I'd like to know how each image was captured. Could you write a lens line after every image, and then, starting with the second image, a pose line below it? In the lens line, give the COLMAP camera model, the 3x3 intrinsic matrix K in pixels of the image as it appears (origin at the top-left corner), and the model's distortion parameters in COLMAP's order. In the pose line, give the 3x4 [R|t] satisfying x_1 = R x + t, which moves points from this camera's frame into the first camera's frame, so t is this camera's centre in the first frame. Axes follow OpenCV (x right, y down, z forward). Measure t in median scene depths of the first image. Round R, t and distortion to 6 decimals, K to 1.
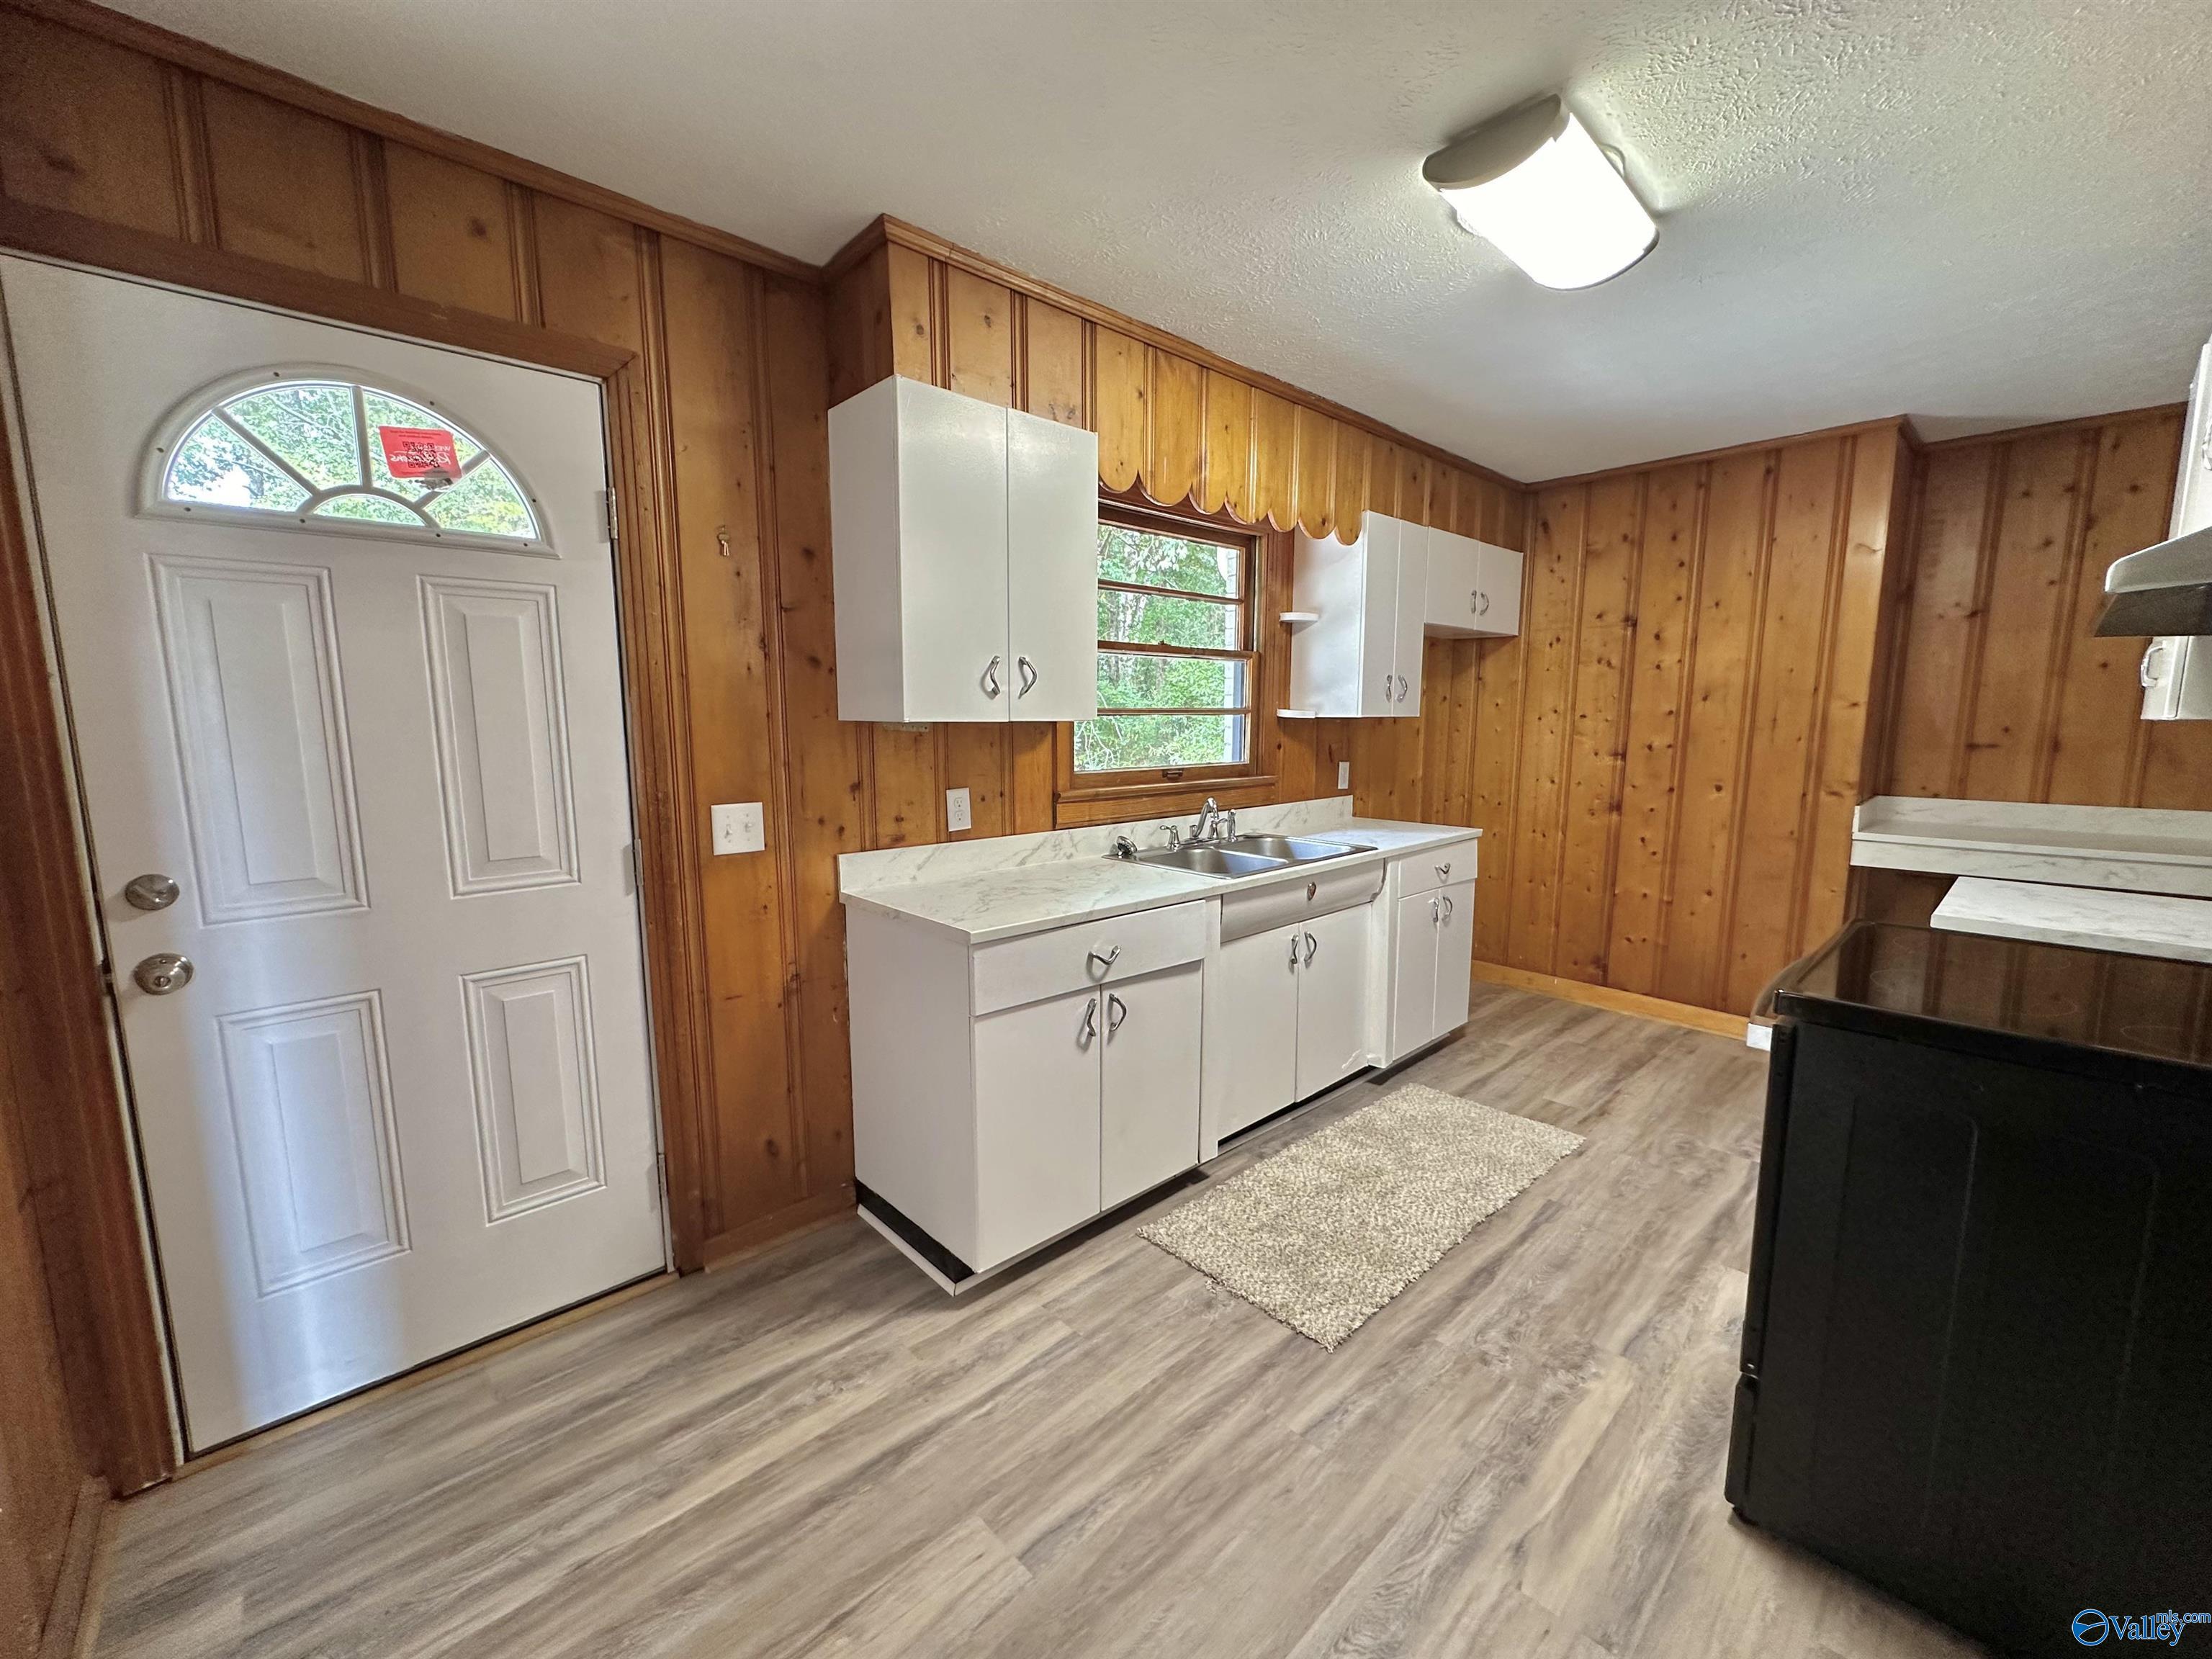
lens RADIAL K [[878.4, 0, 1110.1], [0, 878.4, 843.7], [0, 0, 1]] dist [-0.001340, -0.000077]
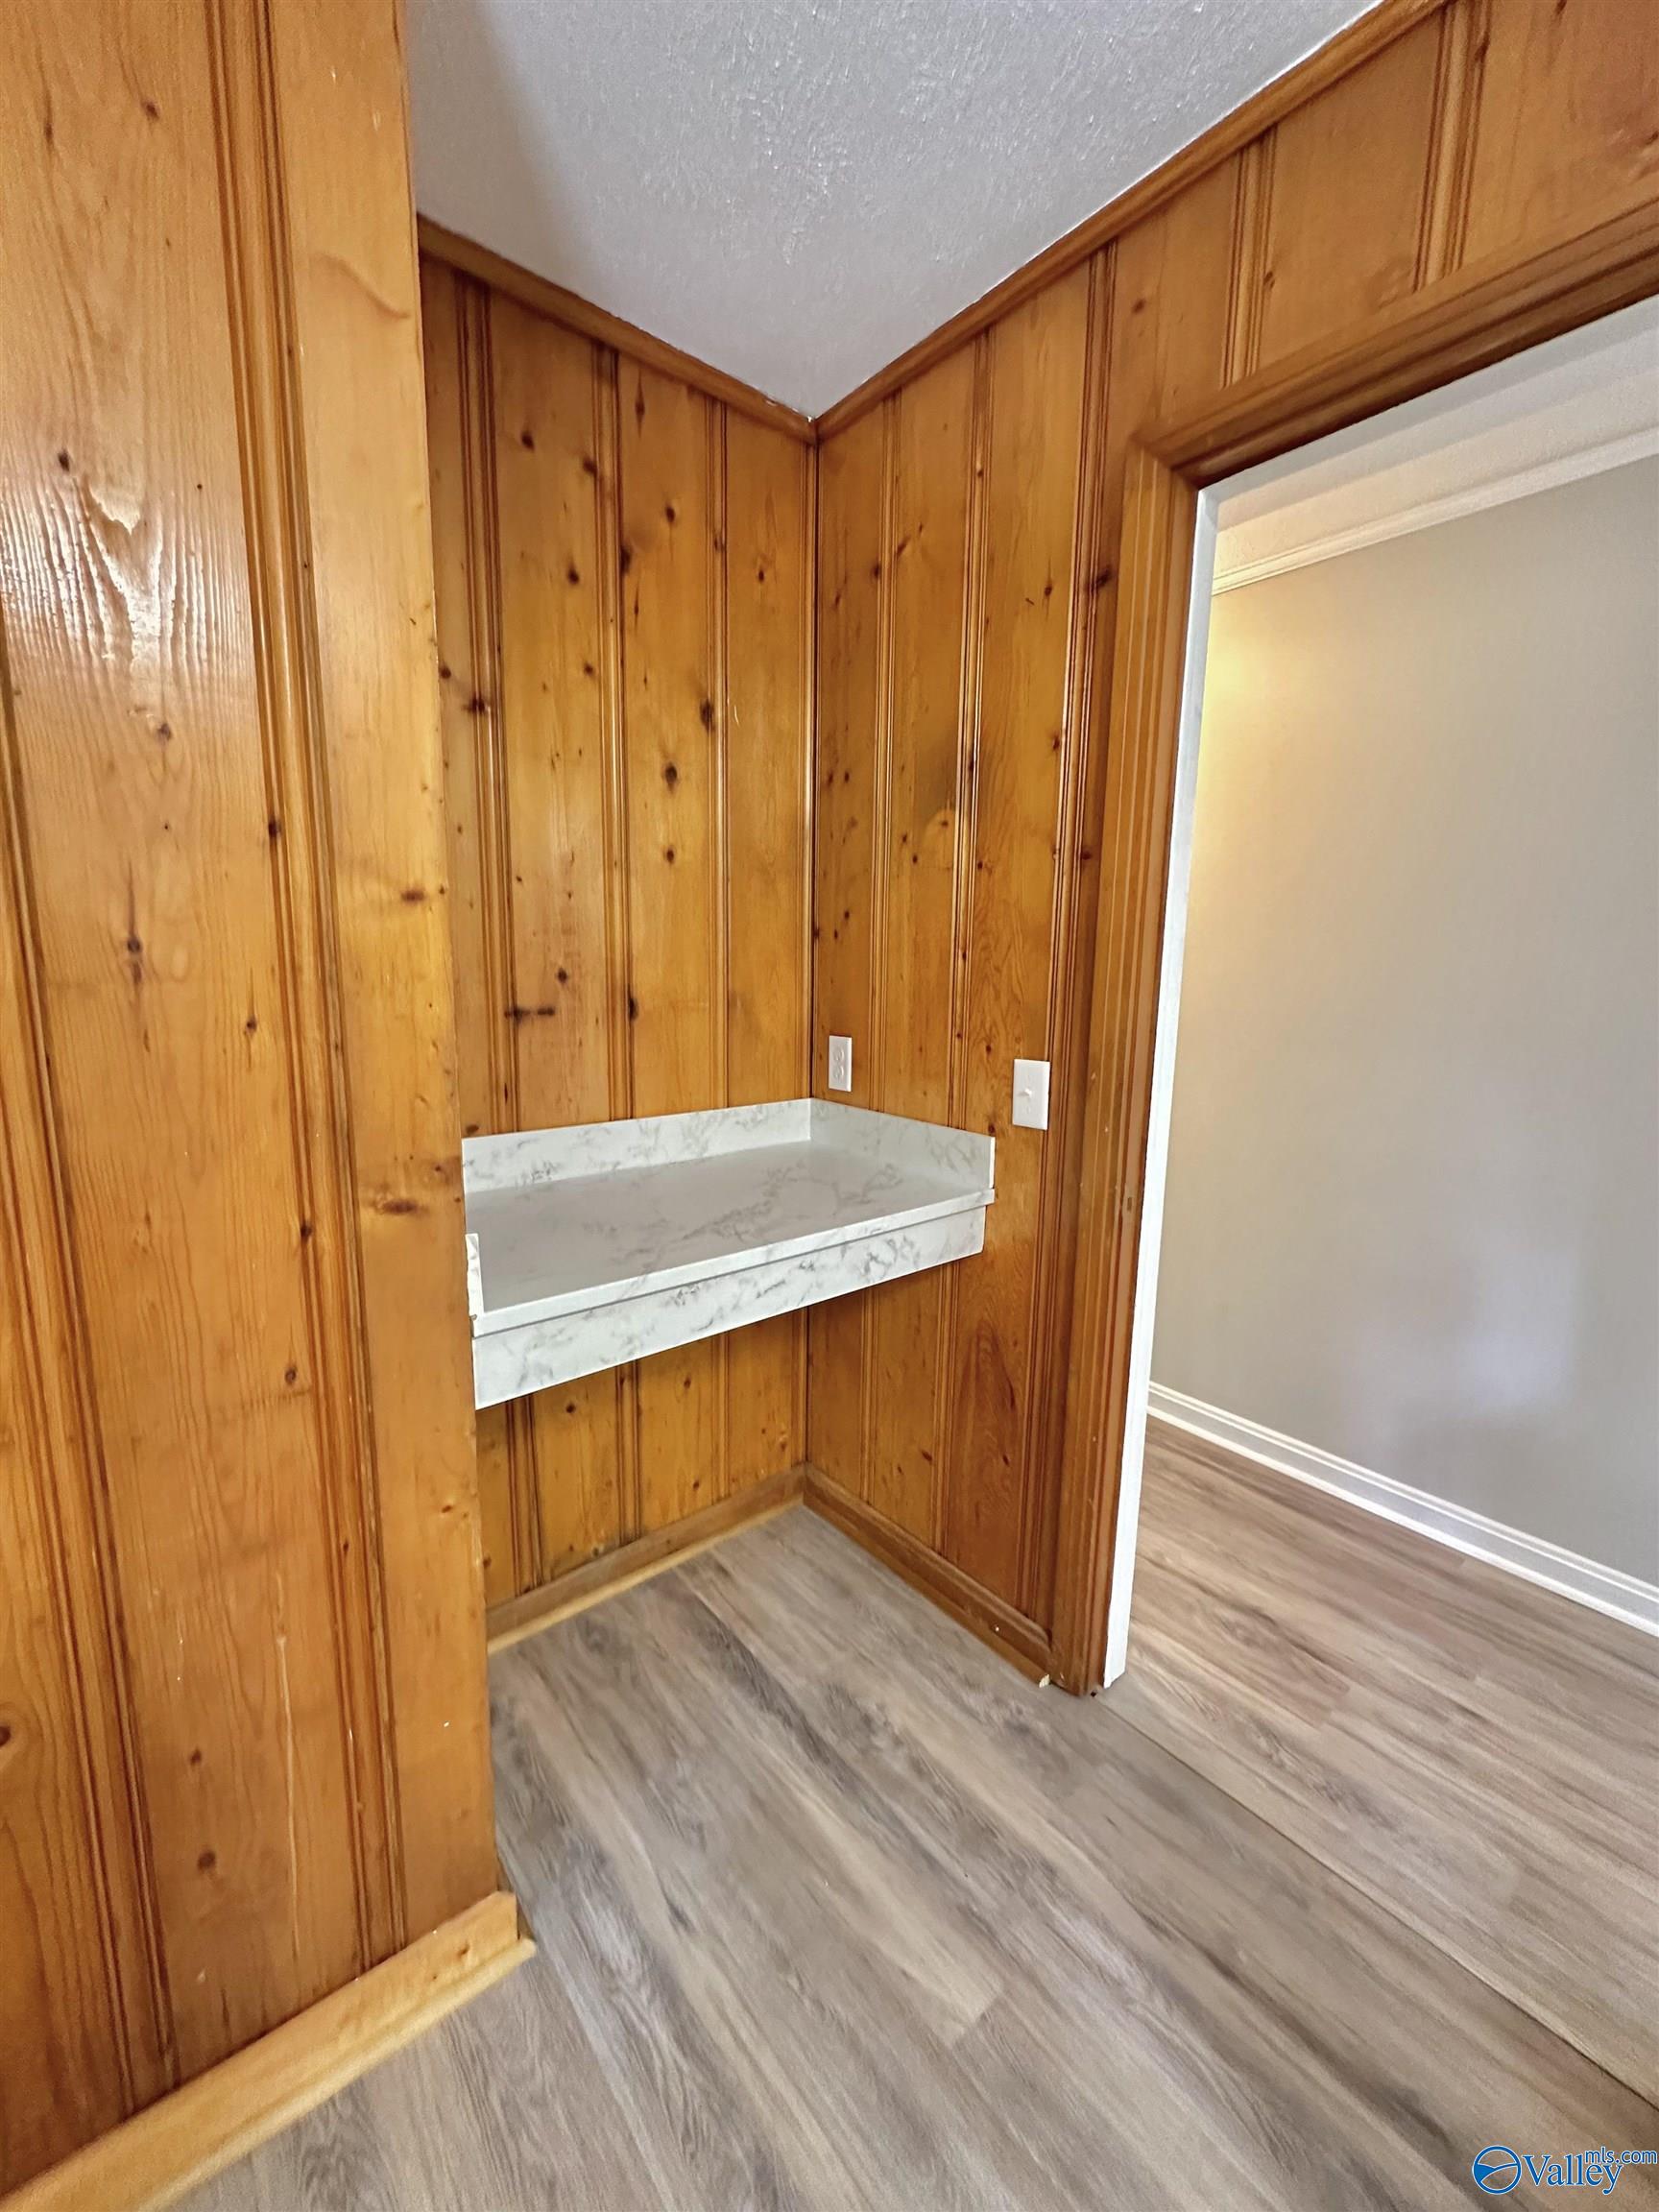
lens RADIAL K [[878.4, 0, 787.5], [0, 878.4, 1088.9], [0, 0, 1]] dist [-0.001340, -0.000077]
pose [[0.069927, -0.140854, 0.987558, 0.777281], [0.132883, 0.982474, 0.130719, -0.162646], [-0.988662, 0.122089, 0.087419, 1.184224]]
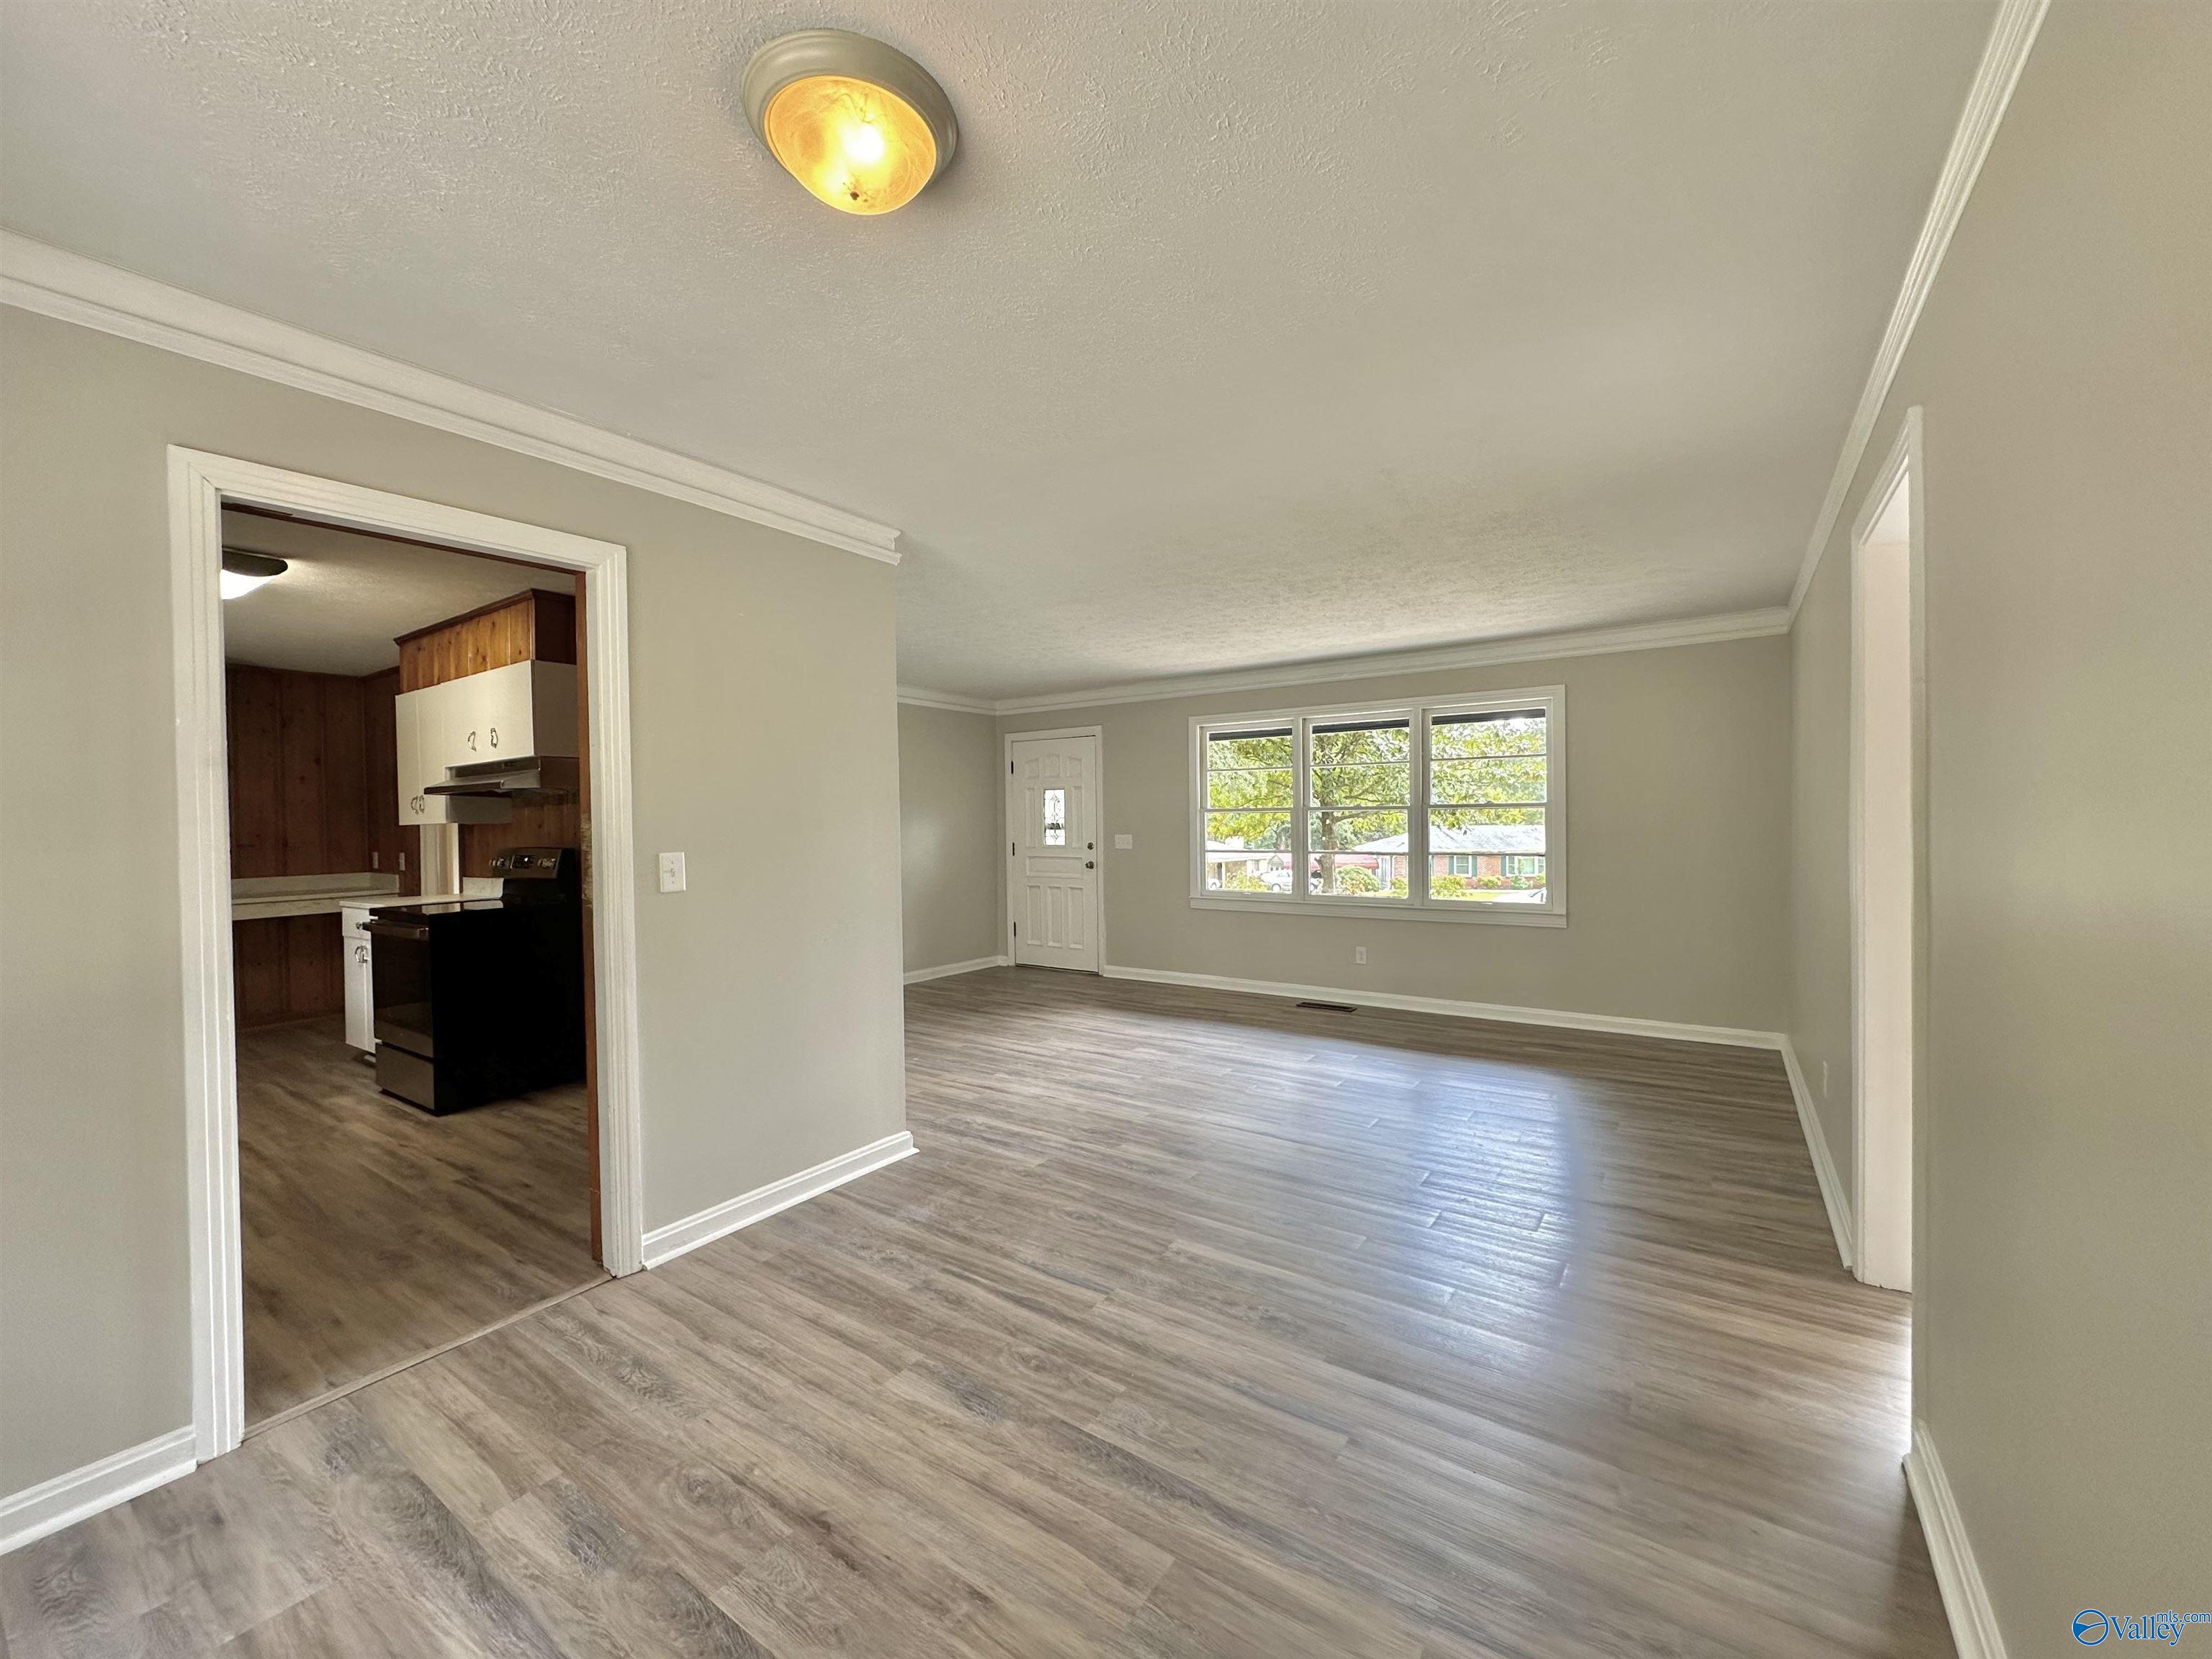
lens RADIAL K [[878.4, 0, 1109.1], [0, 878.4, 831.1], [0, 0, 1]] dist [-0.001340, -0.000077]
pose [[-0.220614, -0.010165, 0.975308, -1.446381], [0.159571, 0.986097, 0.046372, 0.067591], [-0.962220, 0.165861, -0.215925, -0.335322]]
